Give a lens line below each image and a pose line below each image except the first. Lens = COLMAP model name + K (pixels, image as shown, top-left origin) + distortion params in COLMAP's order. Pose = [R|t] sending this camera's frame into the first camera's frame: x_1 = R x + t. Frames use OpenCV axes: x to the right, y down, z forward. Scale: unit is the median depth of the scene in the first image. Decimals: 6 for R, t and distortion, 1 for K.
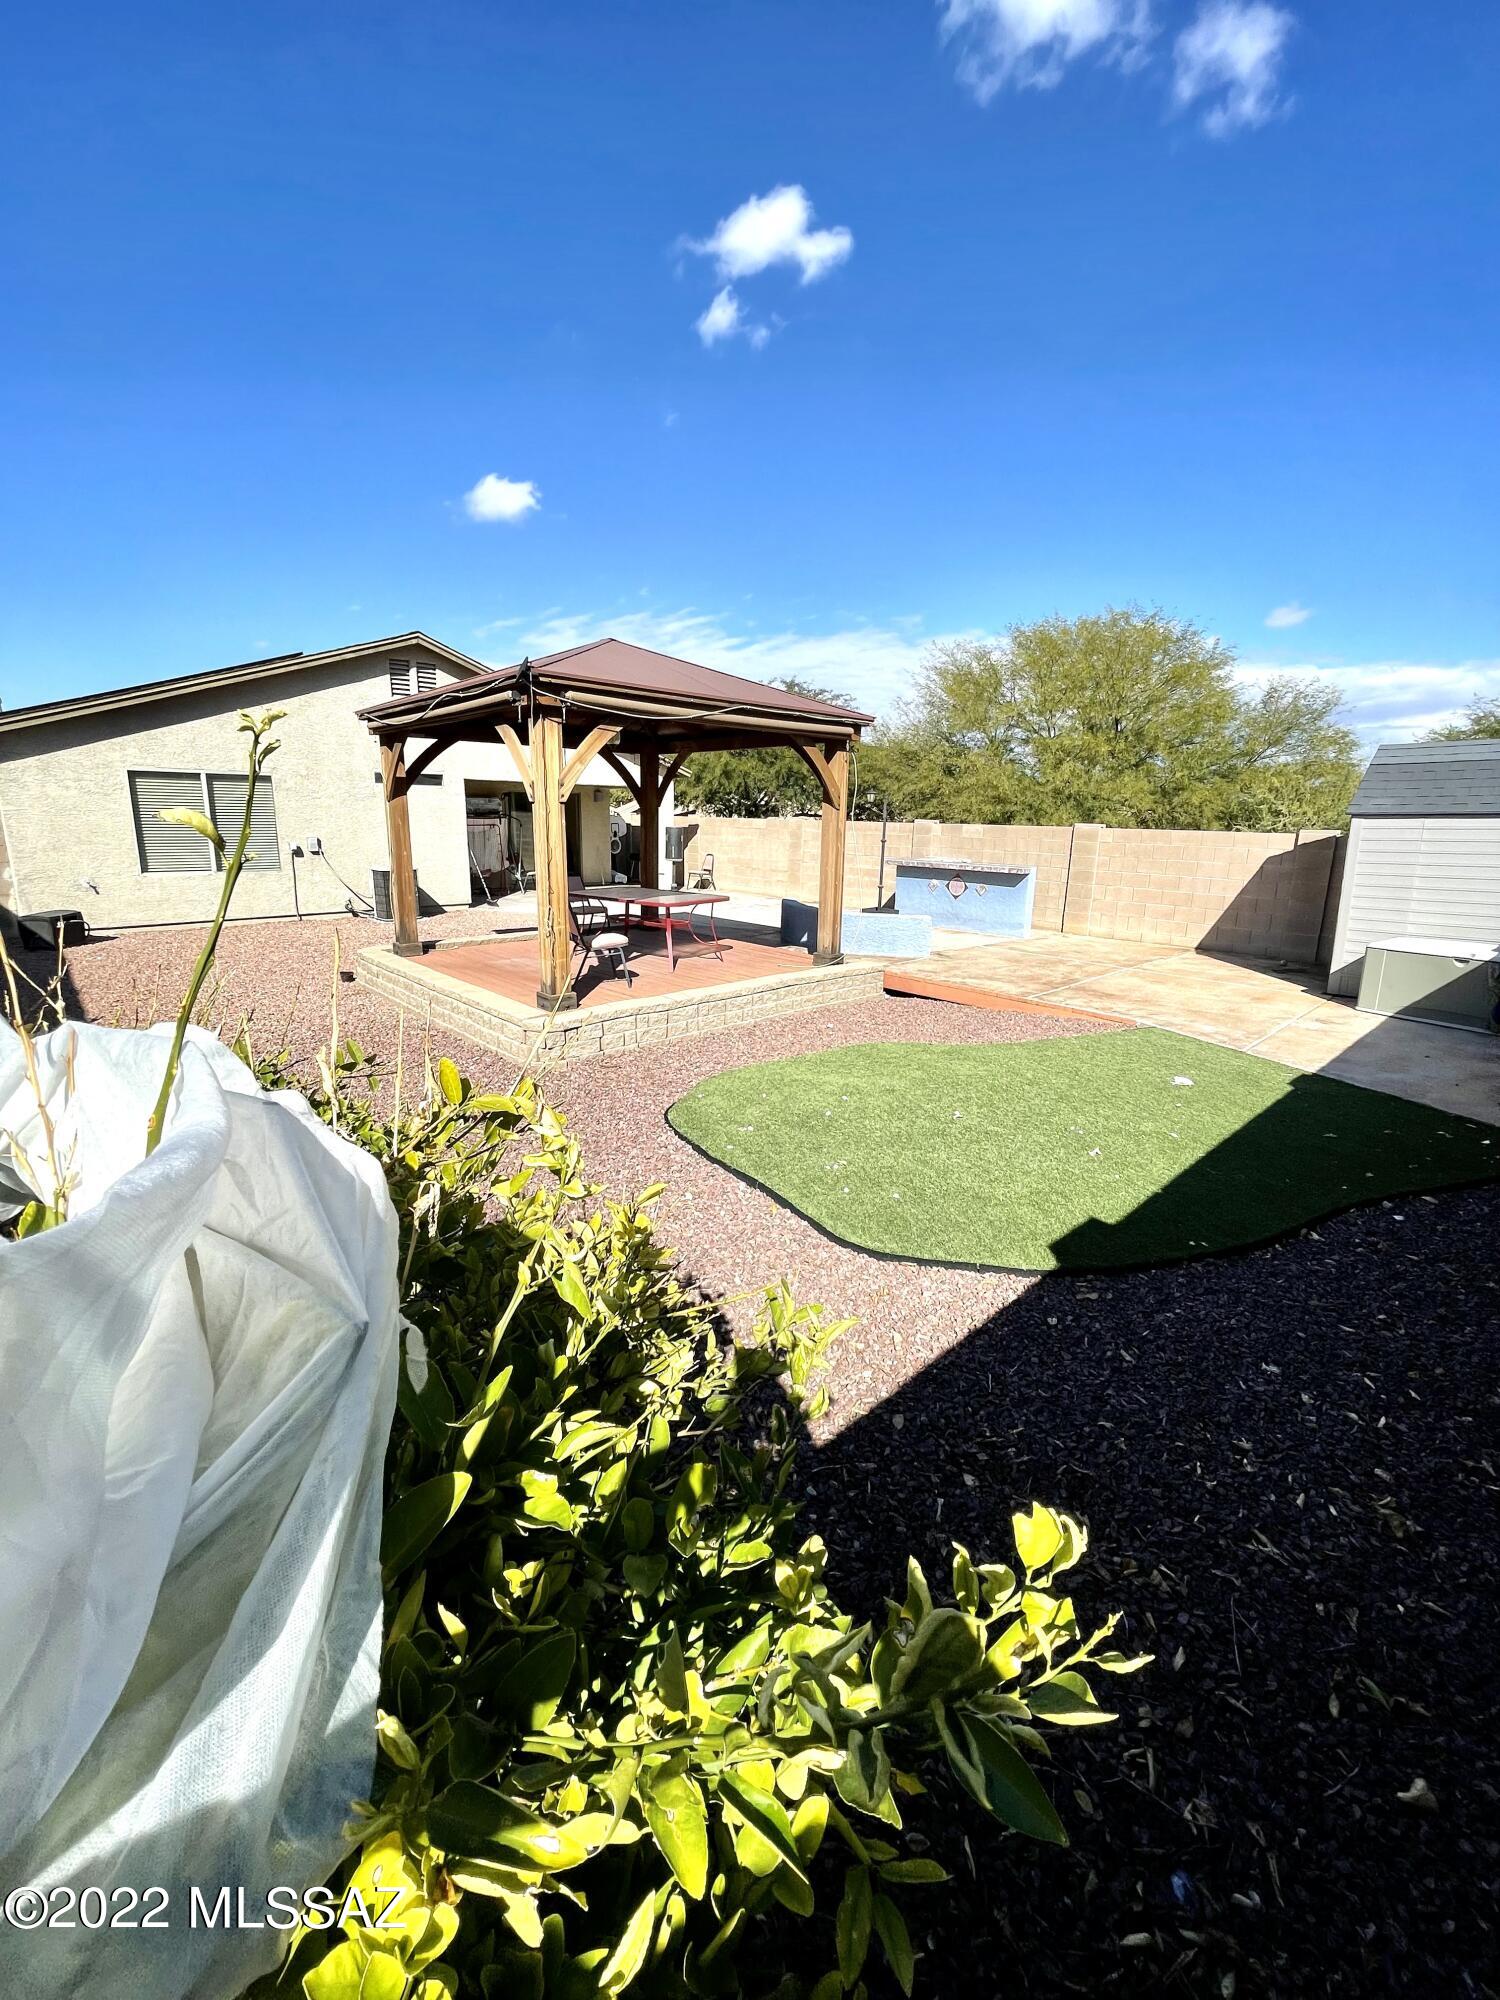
lens RADIAL K [[808.5, 0, 757.8], [0, 808.5, 996.8], [0, 0, 1]] dist [-0.004425, 0.001285]
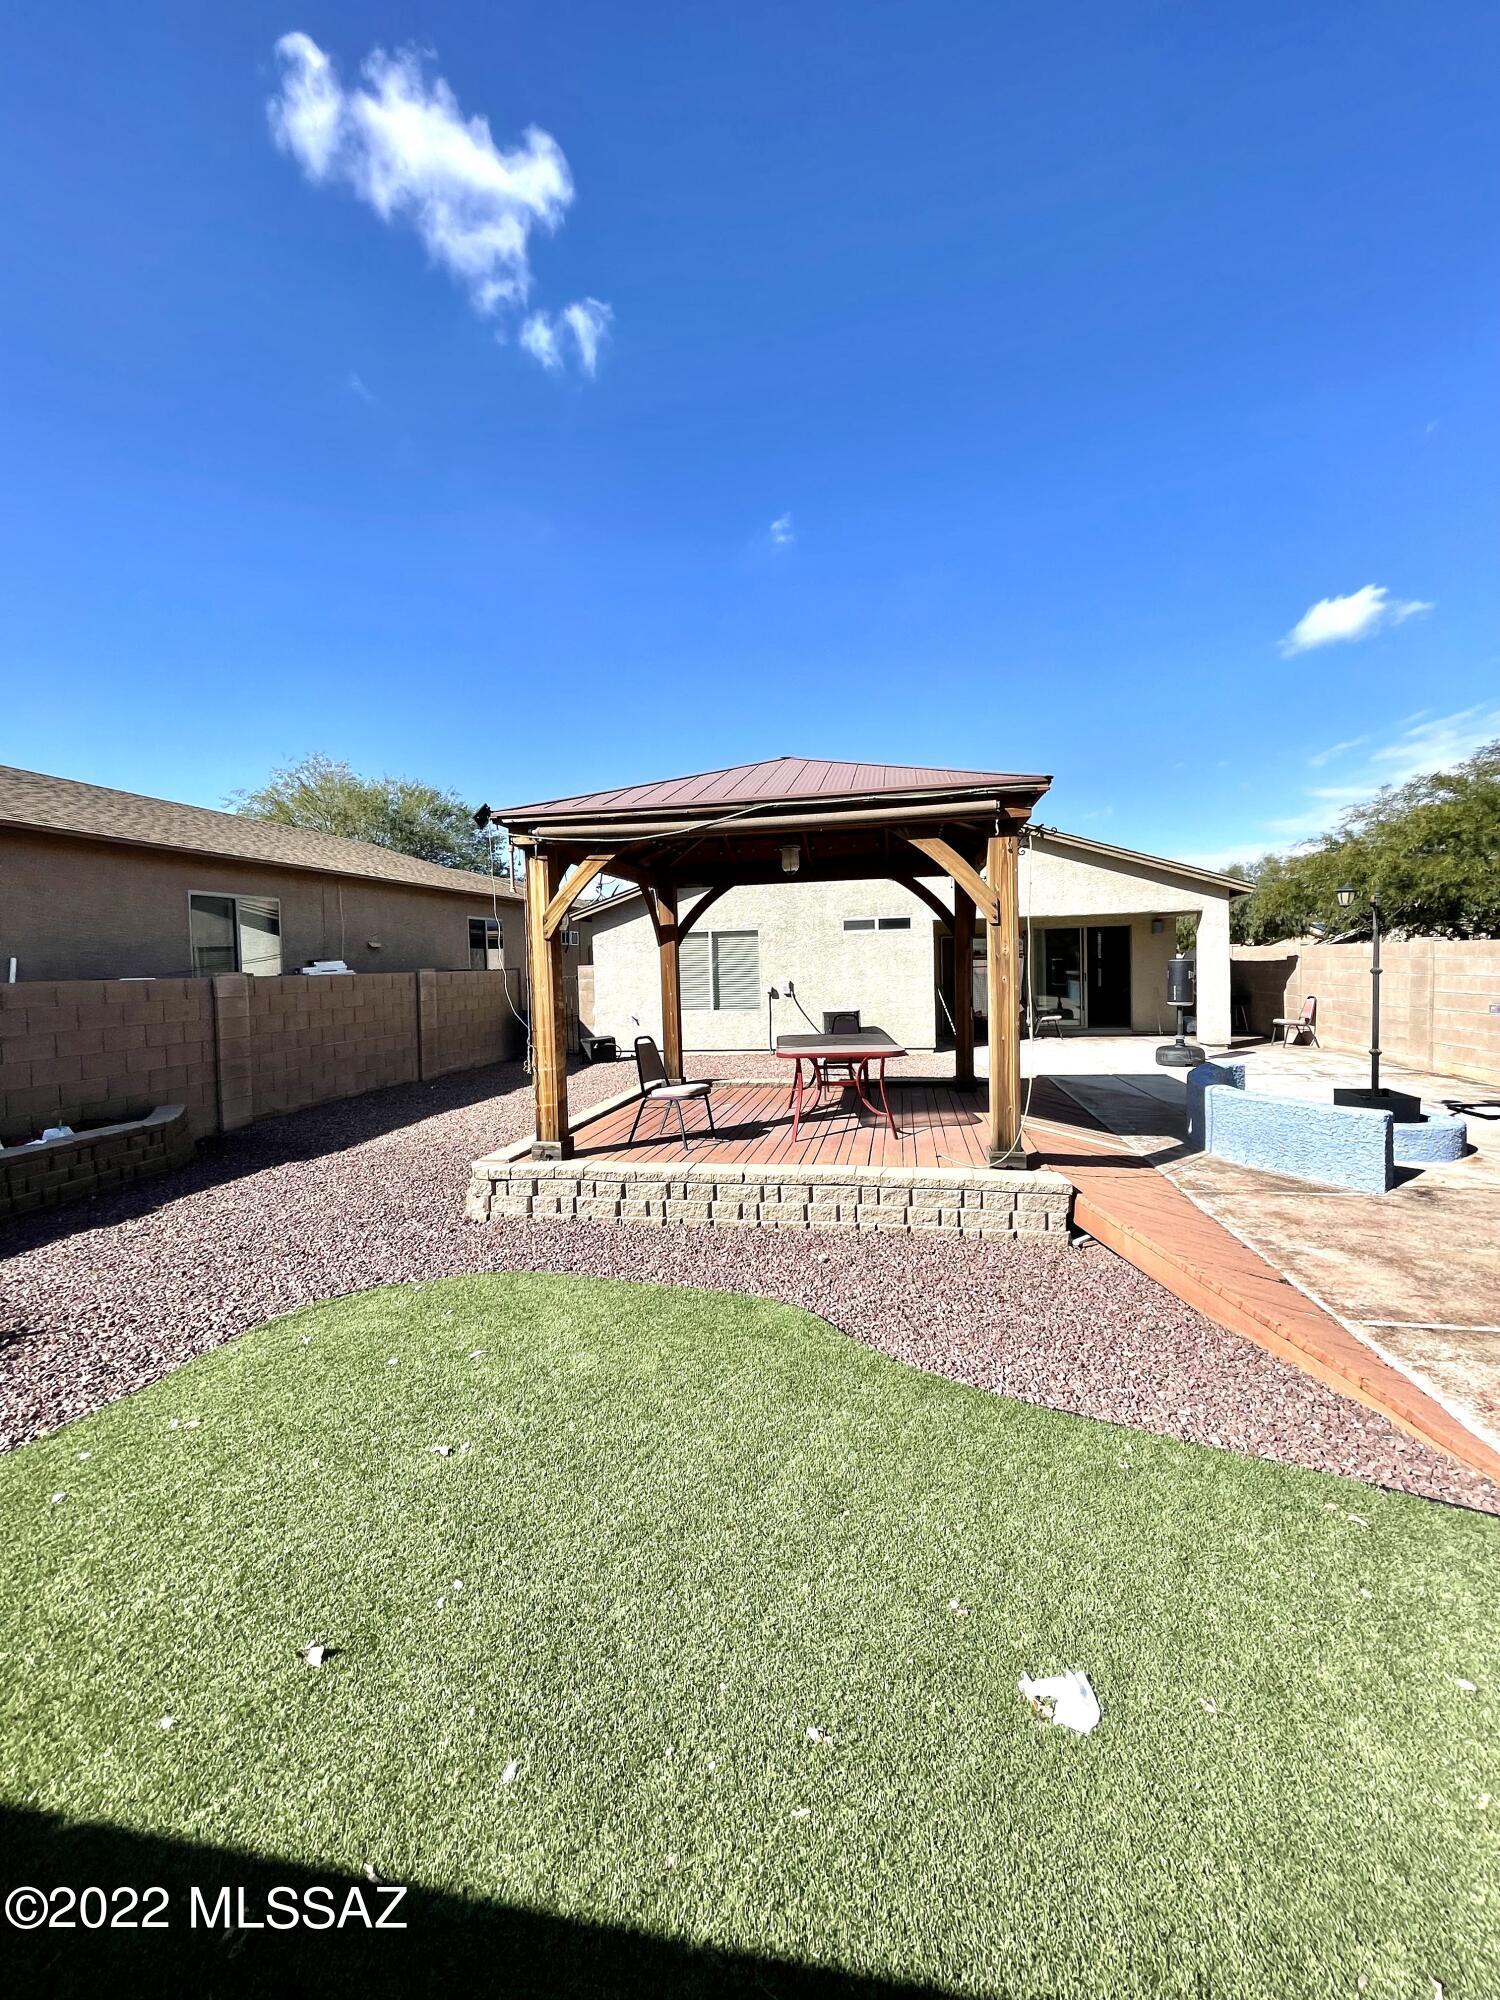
lens RADIAL K [[808.5, 0, 744.1], [0, 808.5, 987.5], [0, 0, 1]] dist [-0.004425, 0.001285]
pose [[0.600041, -0.009687, -0.799910, 0.315056], [-0.140485, 0.983111, -0.117288, -0.049736], [0.787537, 0.182753, 0.588546, 0.299762]]
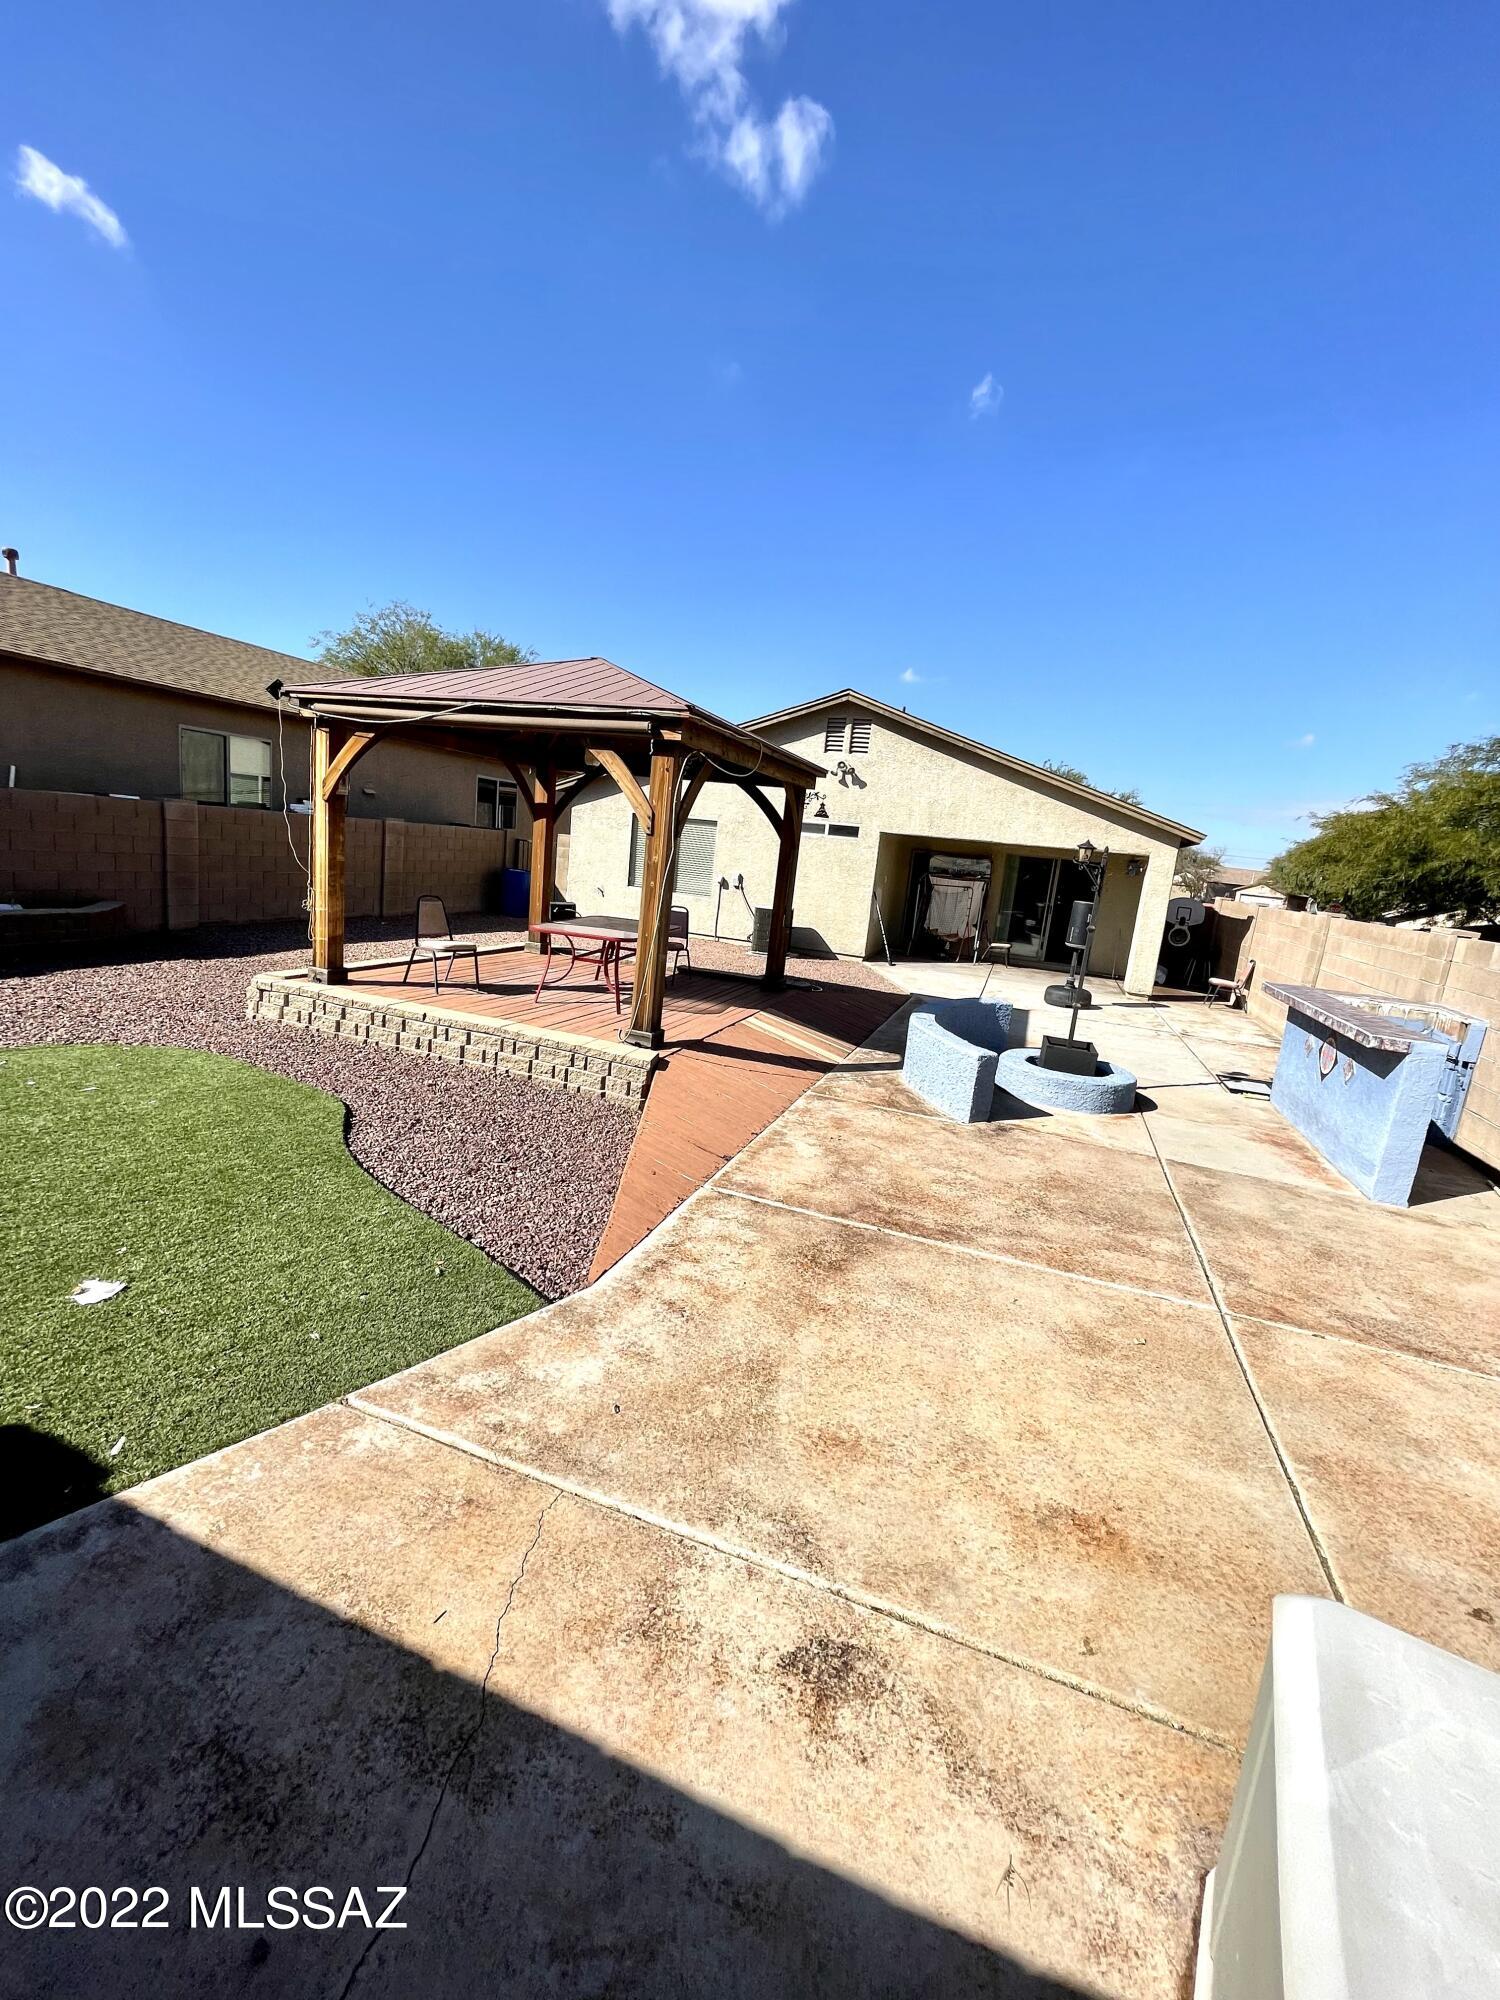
lens RADIAL K [[808.5, 0, 742.2], [0, 808.5, 987.8], [0, 0, 1]] dist [-0.004425, 0.001285]
pose [[0.459834, 0.183945, -0.868745, 0.509756], [-0.285366, 0.957029, 0.051591, -0.102299], [0.840904, 0.224187, 0.492566, 0.472824]]
